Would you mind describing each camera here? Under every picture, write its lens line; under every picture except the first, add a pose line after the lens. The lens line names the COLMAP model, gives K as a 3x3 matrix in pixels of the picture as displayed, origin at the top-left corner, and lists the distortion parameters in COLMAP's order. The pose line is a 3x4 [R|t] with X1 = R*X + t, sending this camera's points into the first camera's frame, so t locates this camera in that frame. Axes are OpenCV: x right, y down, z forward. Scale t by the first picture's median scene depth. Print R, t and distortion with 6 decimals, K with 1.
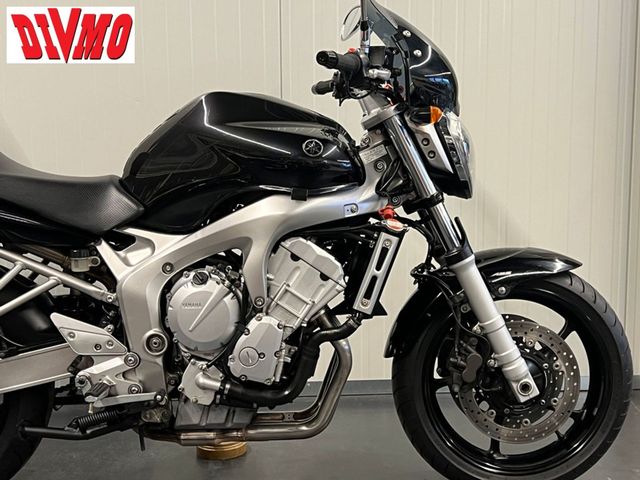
lens RADIAL K [[964.2, 0, 291.7], [0, 964.2, 247.2], [0, 0, 1]] dist [0.140216, 0.000000]
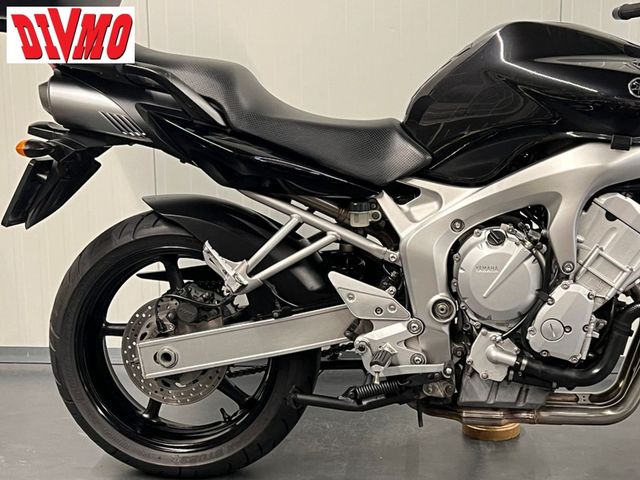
lens RADIAL K [[1110.3, 0, 325.5], [0, 1110.3, 245.9], [0, 0, 1]] dist [0.162506, 0.000000]
pose [[0.987120, 0.028379, -0.157446, -0.087271], [-0.020437, 0.998446, 0.051840, -0.009892], [0.158672, -0.047954, 0.986166, -0.022192]]
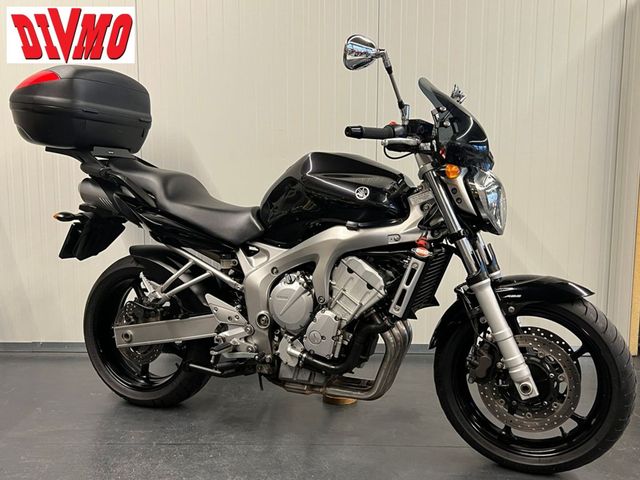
lens RADIAL K [[635.7, 0, 322.2], [0, 635.7, 242.7], [0, 0, 1]] dist [0.061030, 0.000000]
pose [[0.915322, 0.062594, -0.397829, 0.324459], [-0.067410, 0.997724, 0.001884, -0.028187], [0.397041, 0.025093, 0.917458, 0.135093]]
